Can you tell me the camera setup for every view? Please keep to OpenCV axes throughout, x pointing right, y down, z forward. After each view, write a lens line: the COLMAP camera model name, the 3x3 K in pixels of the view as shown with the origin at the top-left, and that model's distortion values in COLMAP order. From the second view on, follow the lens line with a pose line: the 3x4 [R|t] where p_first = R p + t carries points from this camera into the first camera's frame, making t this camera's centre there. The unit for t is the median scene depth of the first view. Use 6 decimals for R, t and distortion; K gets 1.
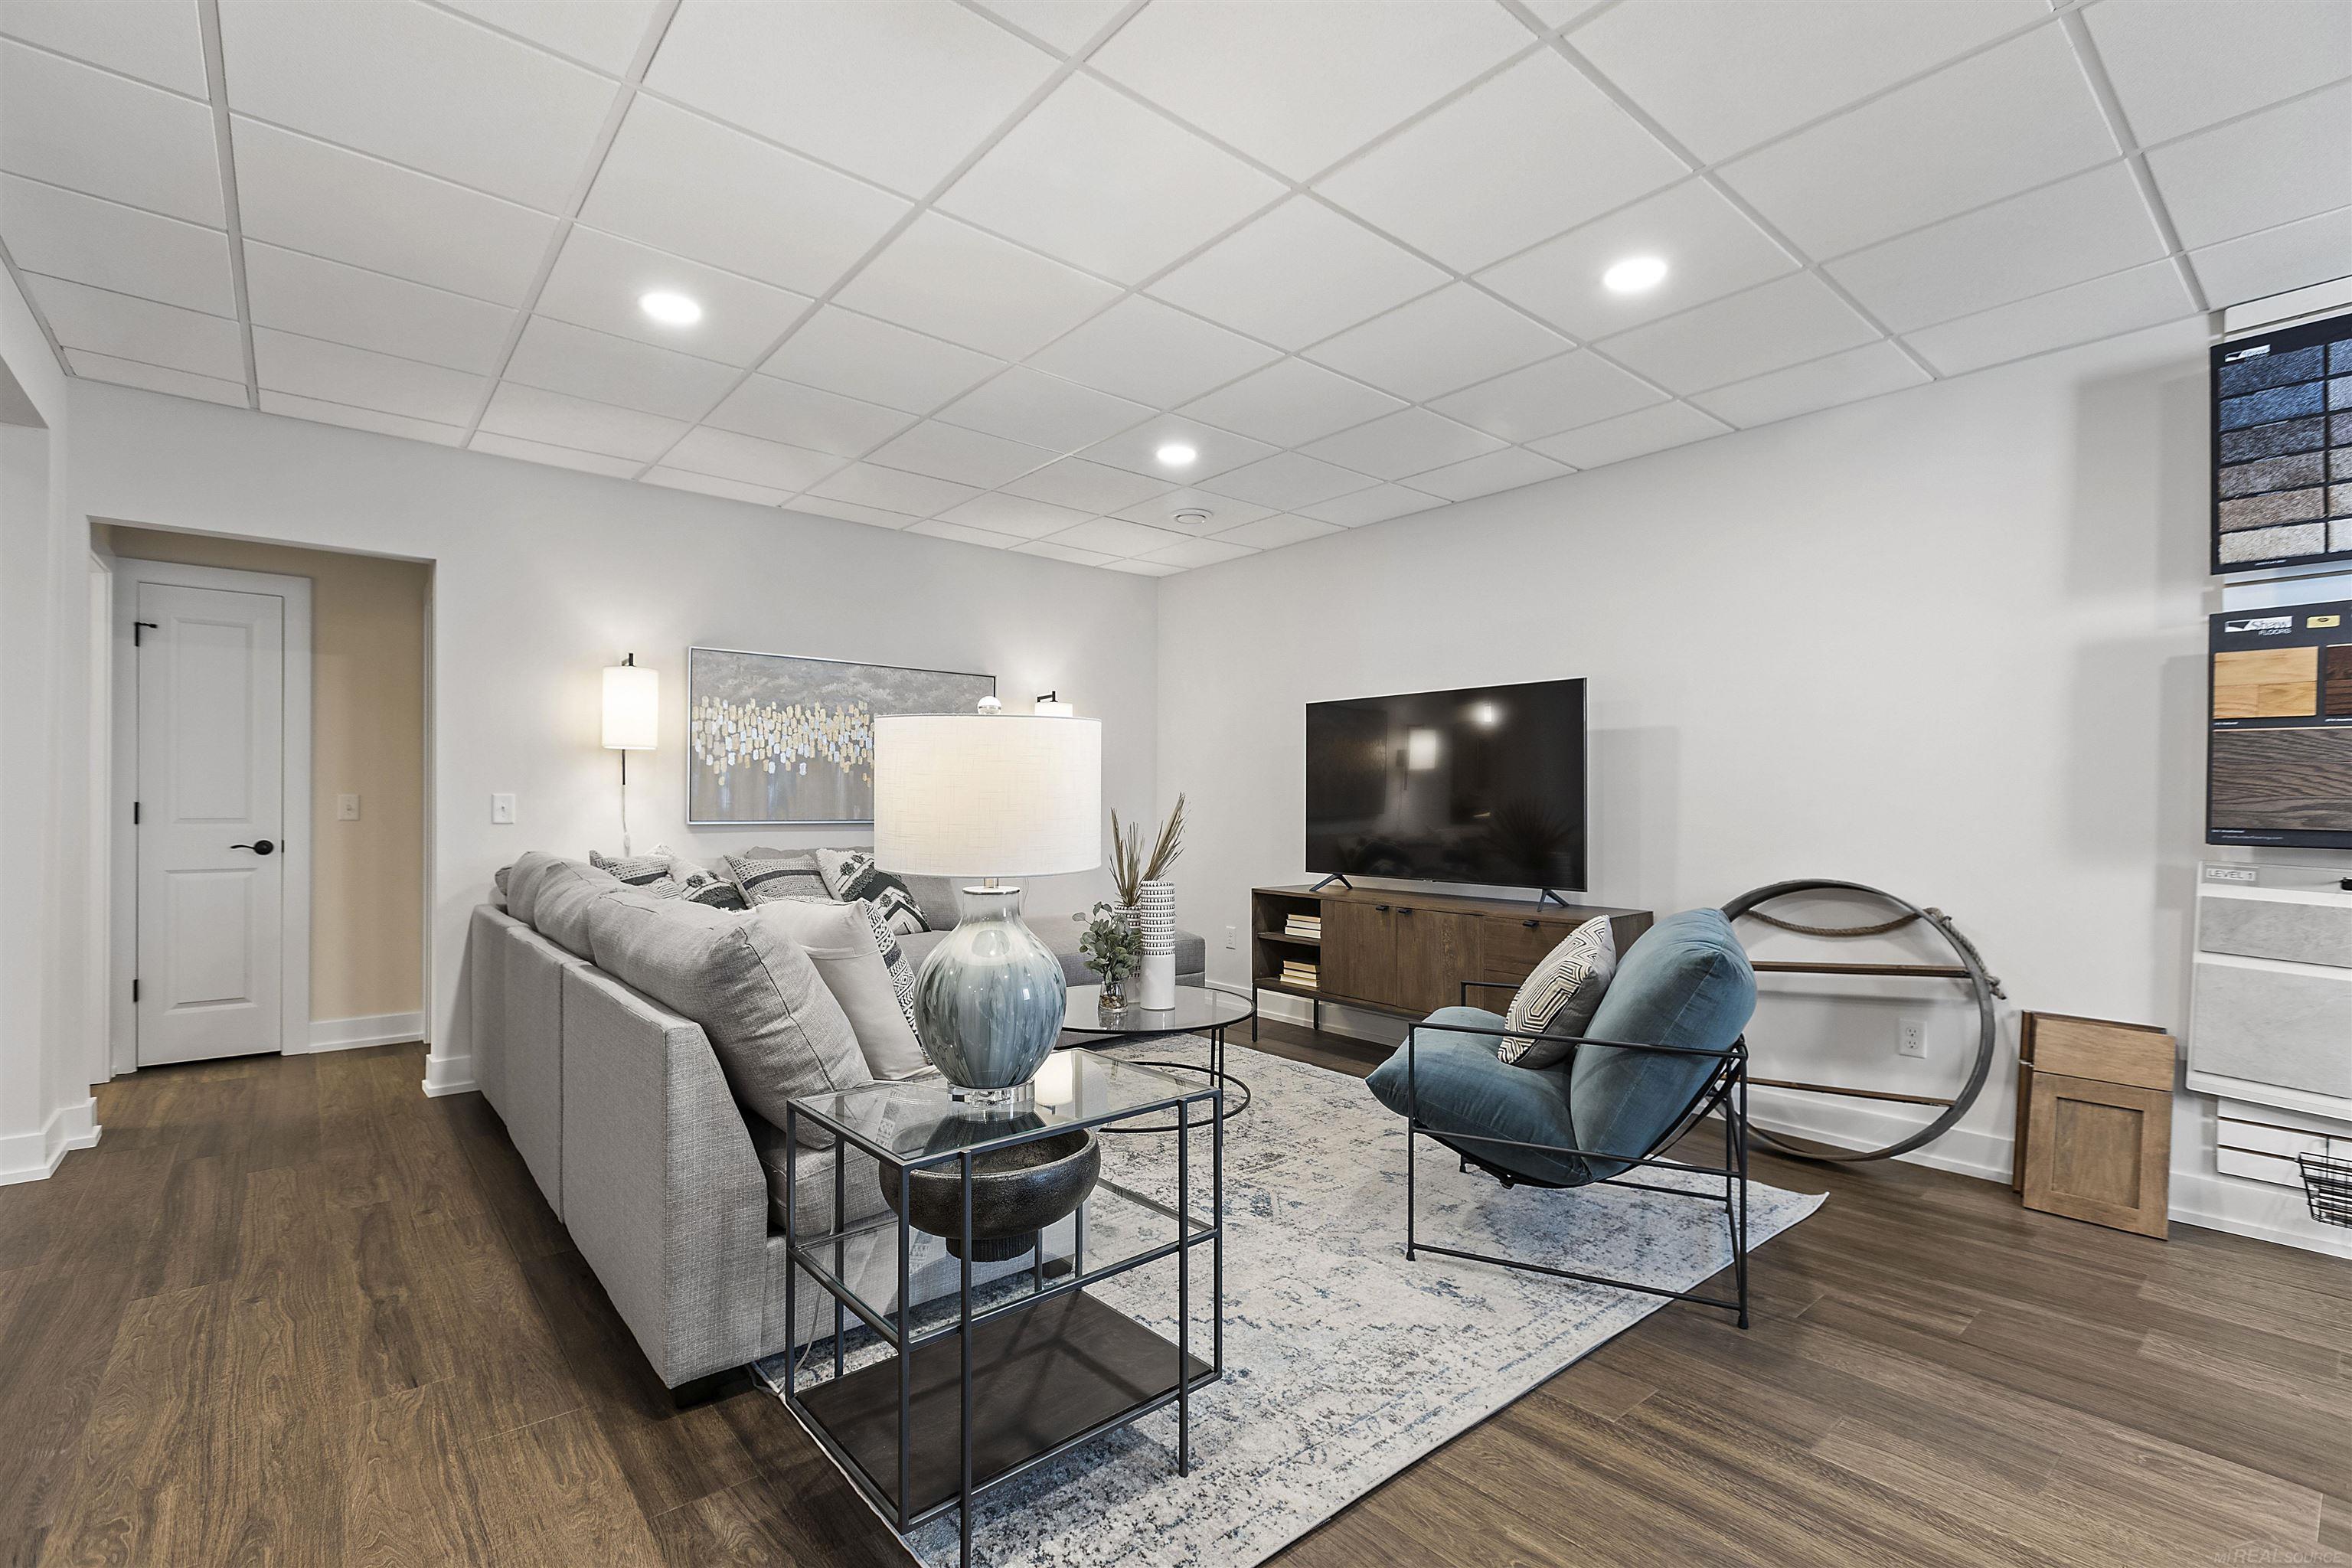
lens RADIAL K [[1052.2, 0, 1177.3], [0, 1052.2, 792.9], [0, 0, 1]] dist [-0.001075, -0.001004]
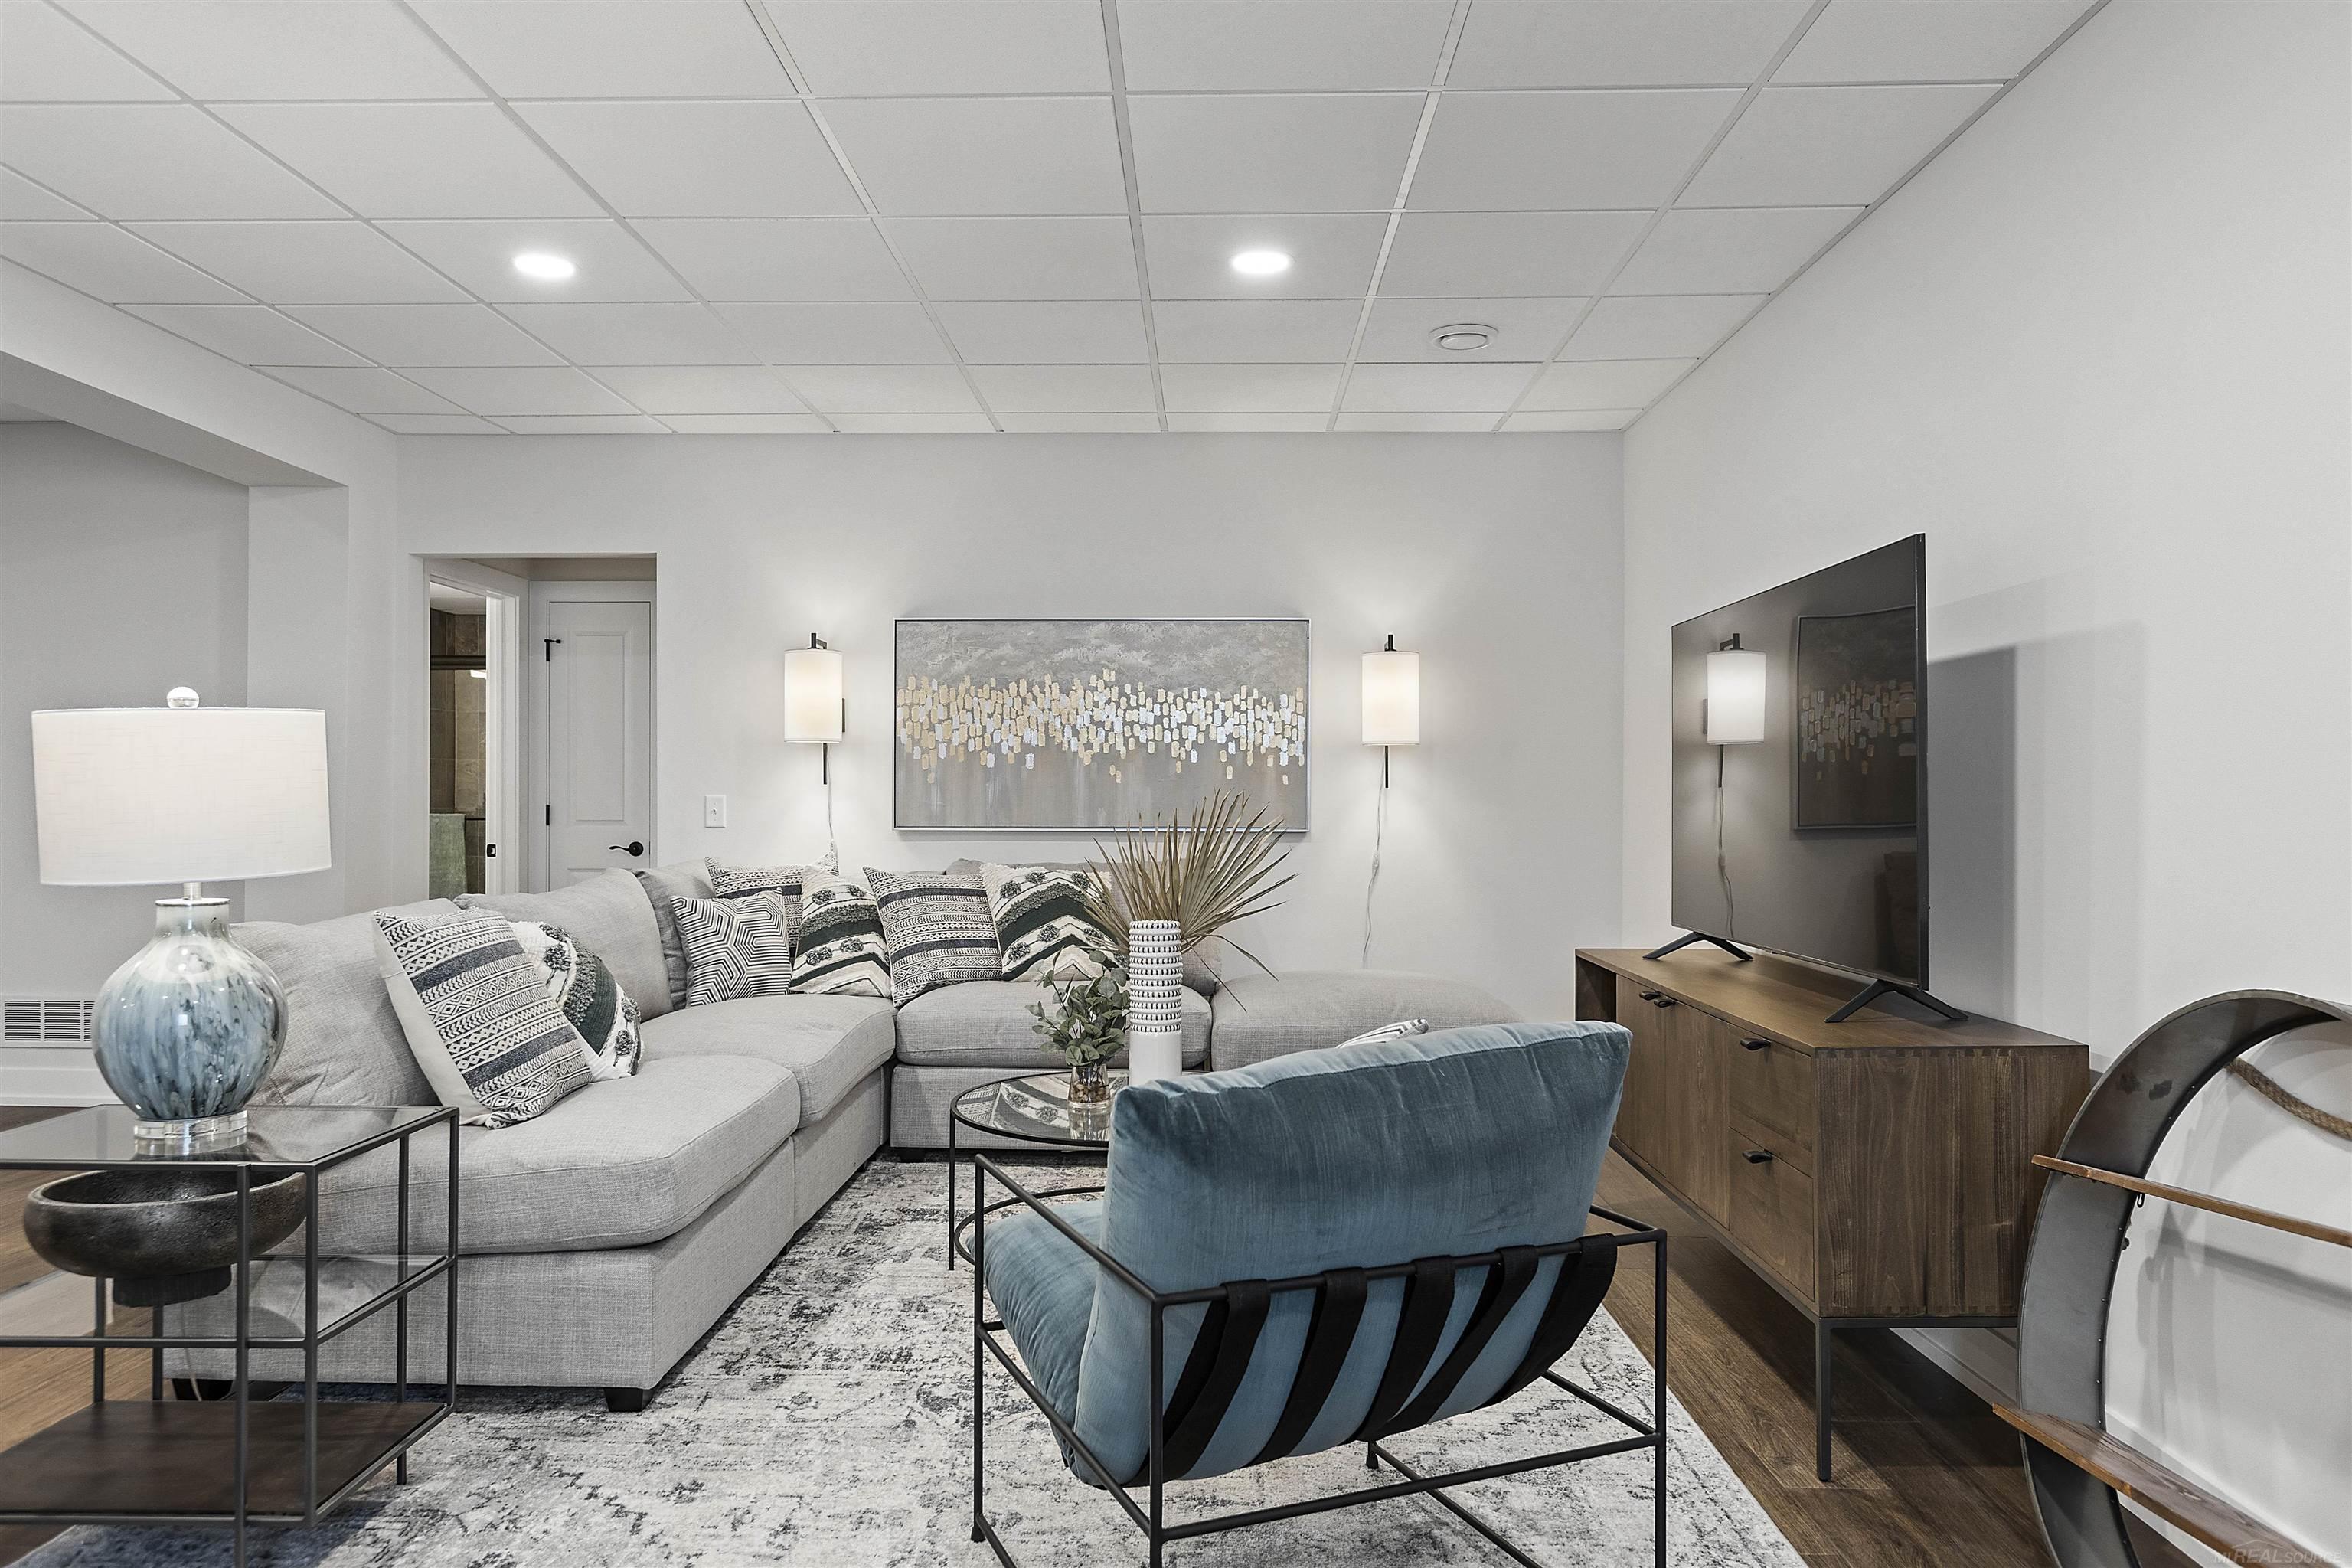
lens RADIAL K [[1544.1, 0, 1171.0], [0, 1544.1, 791.1], [0, 0, 1]] dist [-0.009654, -0.002300]
pose [[0.742416, -0.008597, -0.669884, 0.513951], [0.009392, 0.999953, -0.002425, 0.003530], [0.669873, -0.004491, 0.742462, 0.226726]]
